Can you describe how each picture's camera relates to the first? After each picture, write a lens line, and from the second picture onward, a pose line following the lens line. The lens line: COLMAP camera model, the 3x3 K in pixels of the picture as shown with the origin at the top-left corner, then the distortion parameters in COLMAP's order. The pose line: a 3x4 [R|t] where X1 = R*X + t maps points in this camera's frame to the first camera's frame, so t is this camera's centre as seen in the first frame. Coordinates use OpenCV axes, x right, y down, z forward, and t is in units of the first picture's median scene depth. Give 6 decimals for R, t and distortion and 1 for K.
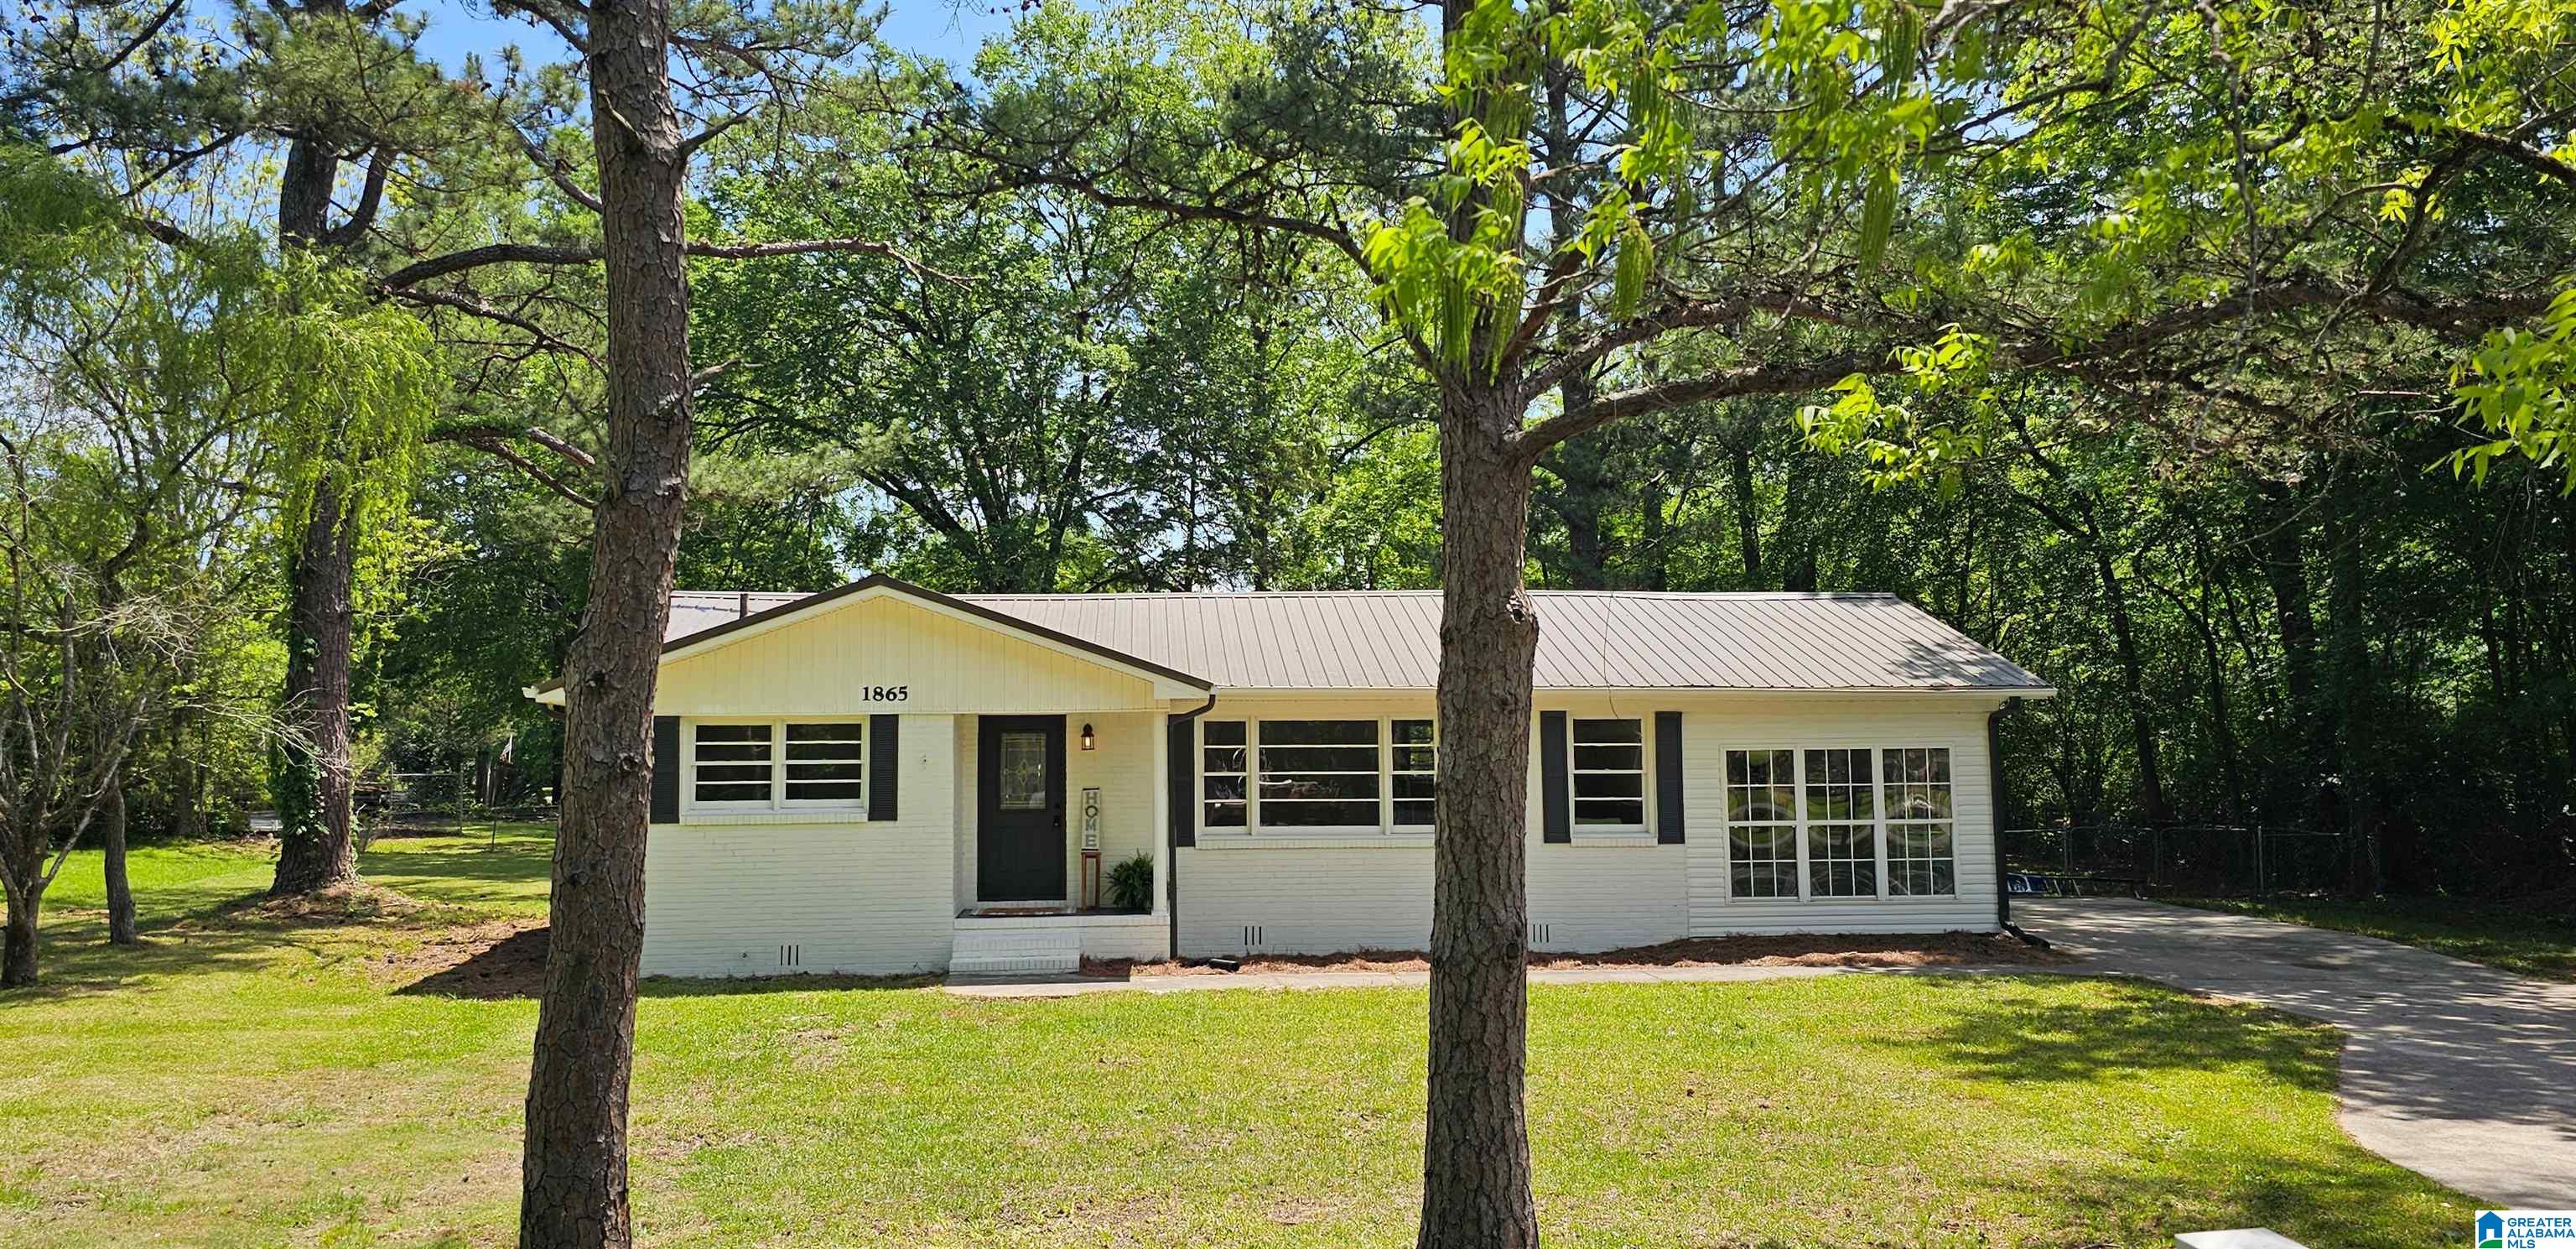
lens RADIAL K [[2108.8, 0, 1287.1], [0, 2108.8, 542.2], [0, 0, 1]] dist [0.088118, -0.007004]
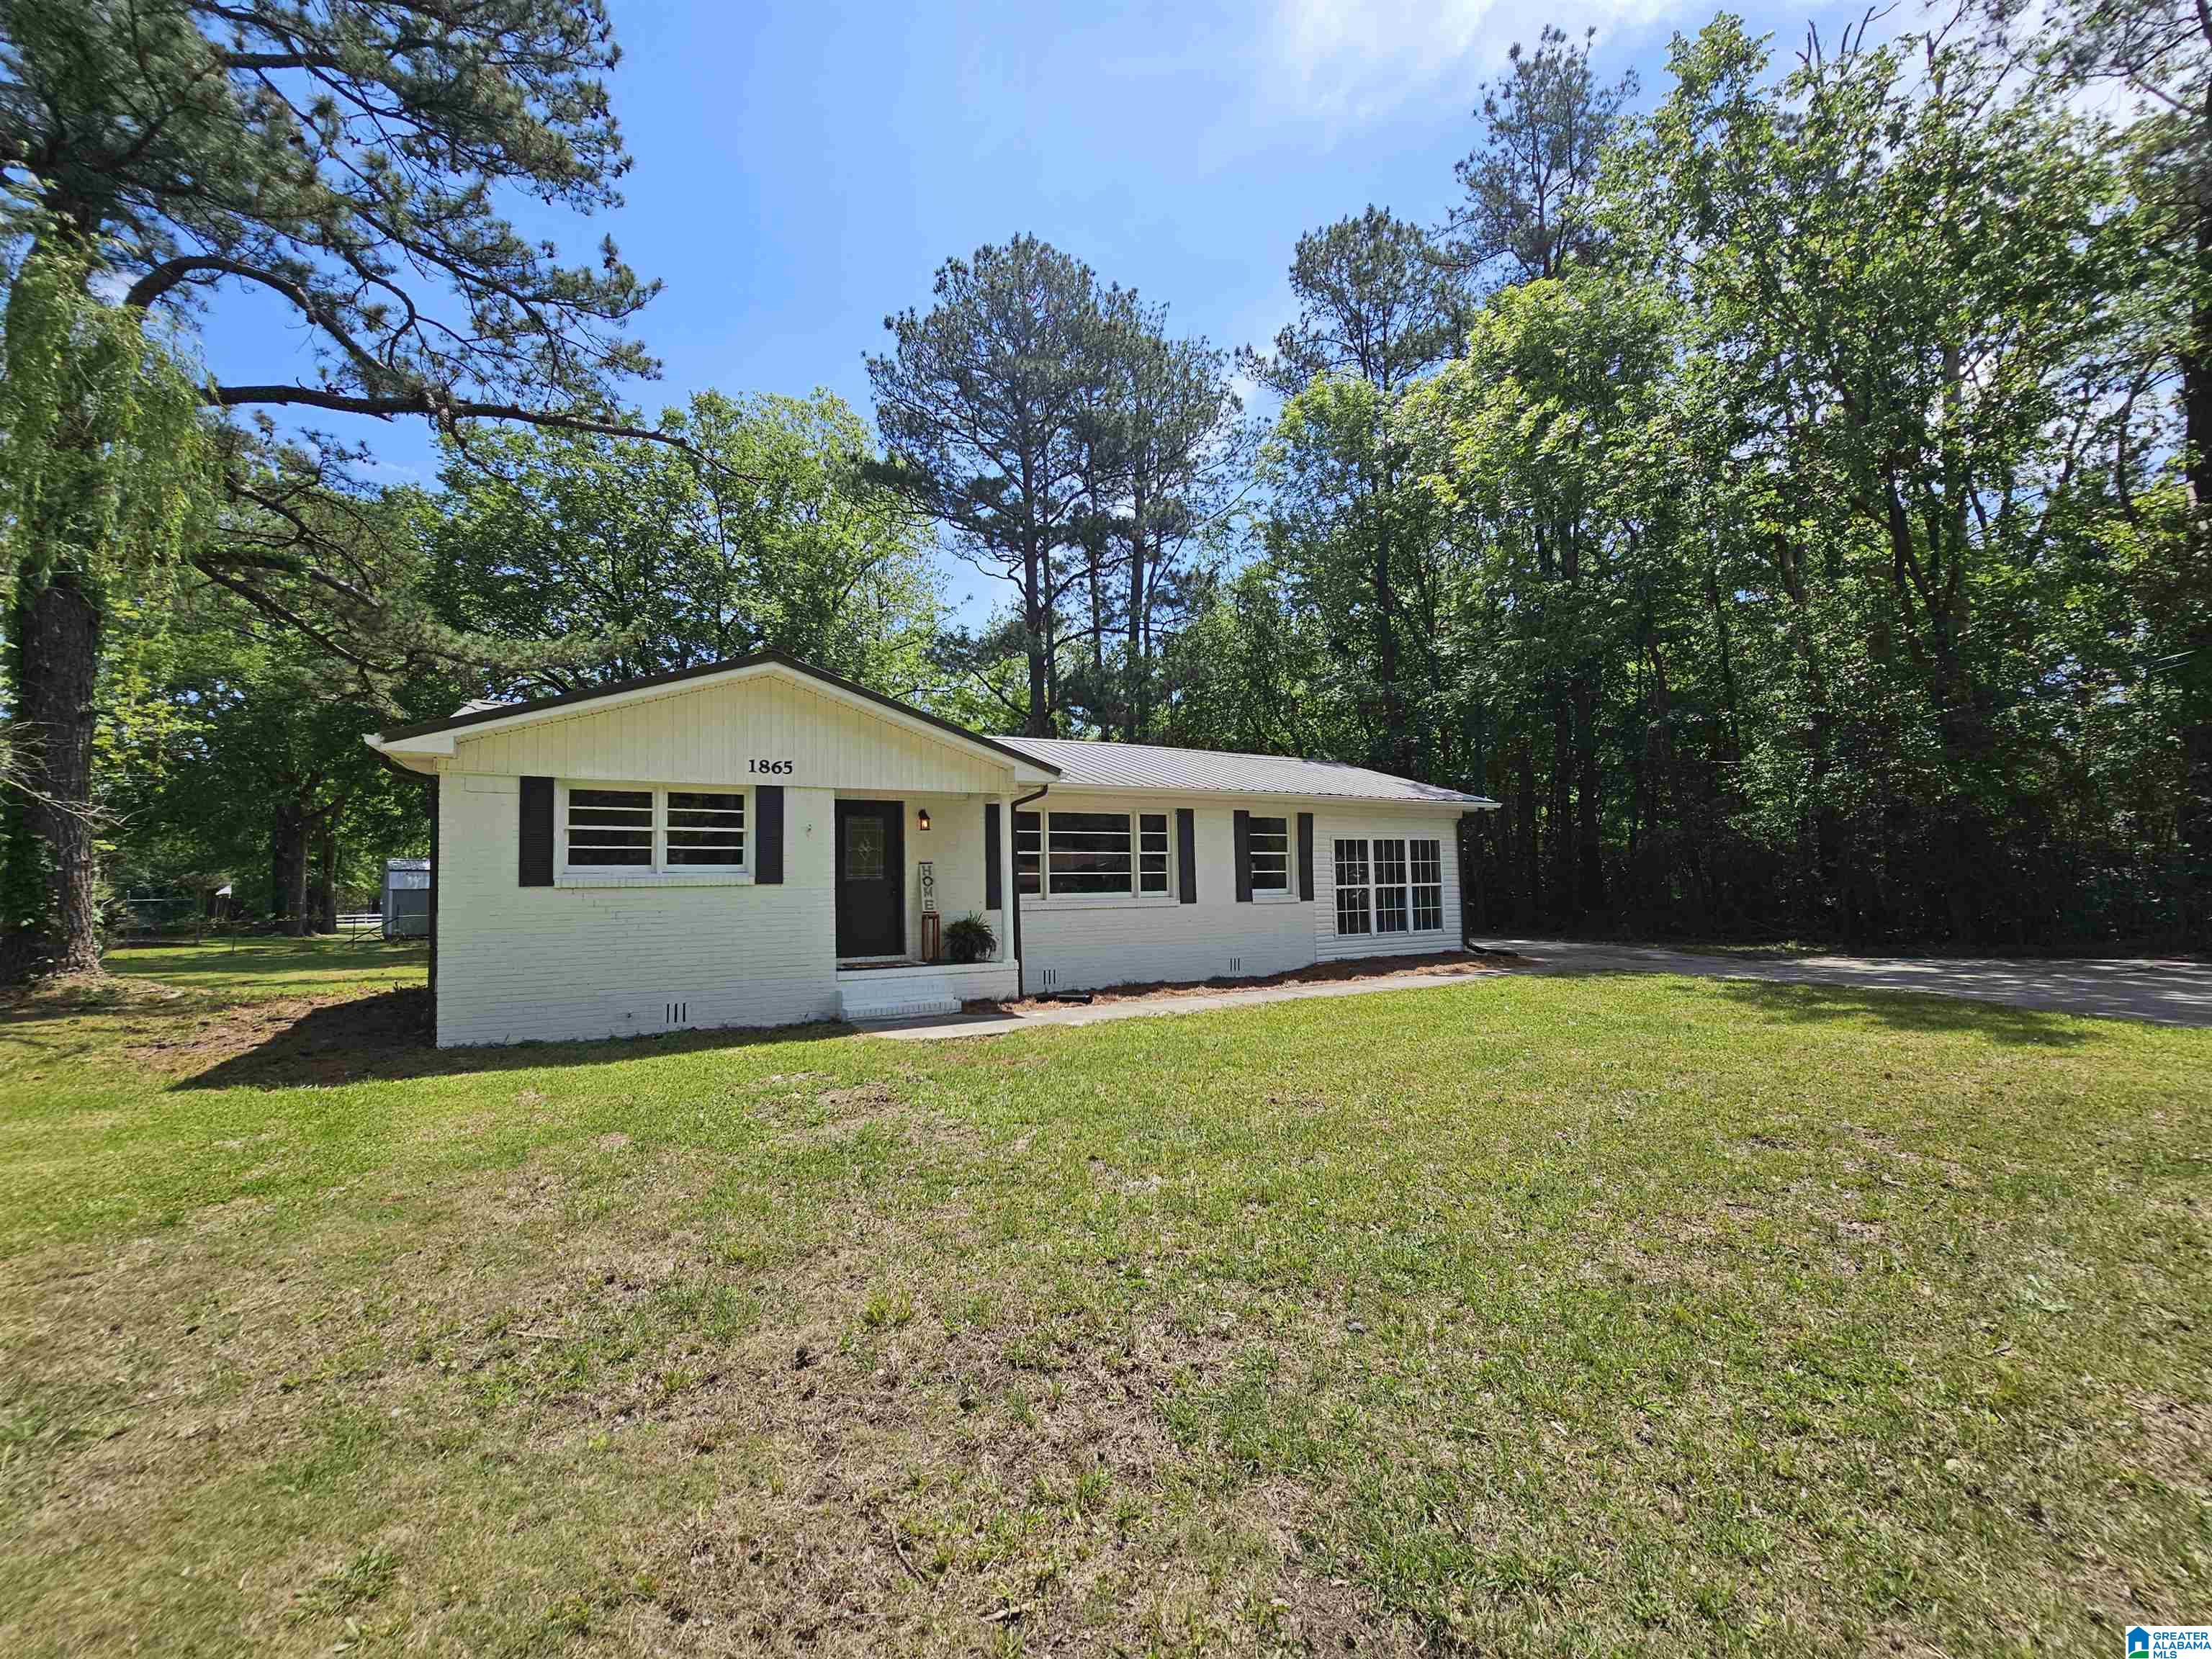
lens RADIAL K [[903.7, 0, 1108.7], [0, 903.7, 833.3], [0, 0, 1]] dist [0.000014, 0.000439]
pose [[0.904999, 0.016959, 0.425075, -0.220568], [-0.023434, 0.999675, 0.010010, 0.093140], [-0.424768, -0.019021, 0.905103, 0.491275]]
